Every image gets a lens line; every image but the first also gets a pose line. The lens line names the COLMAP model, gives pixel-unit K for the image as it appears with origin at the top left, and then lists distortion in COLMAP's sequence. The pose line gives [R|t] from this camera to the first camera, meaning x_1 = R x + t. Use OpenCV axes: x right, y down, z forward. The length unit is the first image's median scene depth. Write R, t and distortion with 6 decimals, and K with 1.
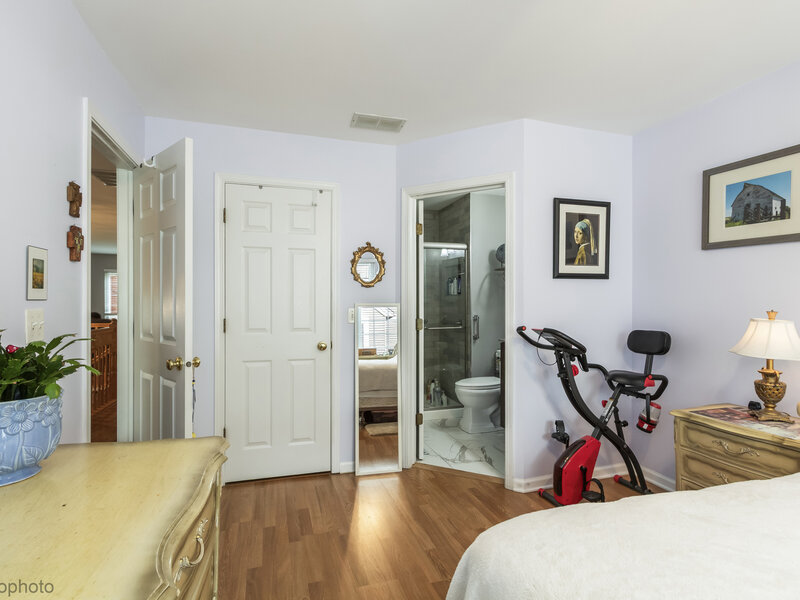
lens RADIAL K [[422.2, 0, 401.2], [0, 422.2, 302.9], [0, 0, 1]] dist [0.005213, 0.002783]
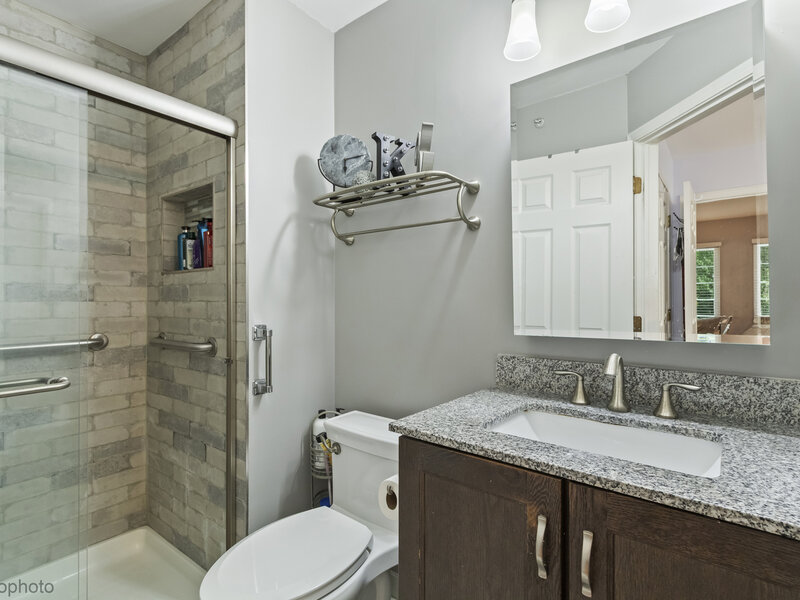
lens RADIAL K [[422.2, 0, 403.6], [0, 422.2, 300.6], [0, 0, 1]] dist [0.005213, 0.002783]
pose [[0.815461, 0.003507, 0.578801, 0.118031], [-0.002074, 0.999993, -0.003137, 0.016951], [-0.578808, 0.001357, 0.815463, 1.112918]]
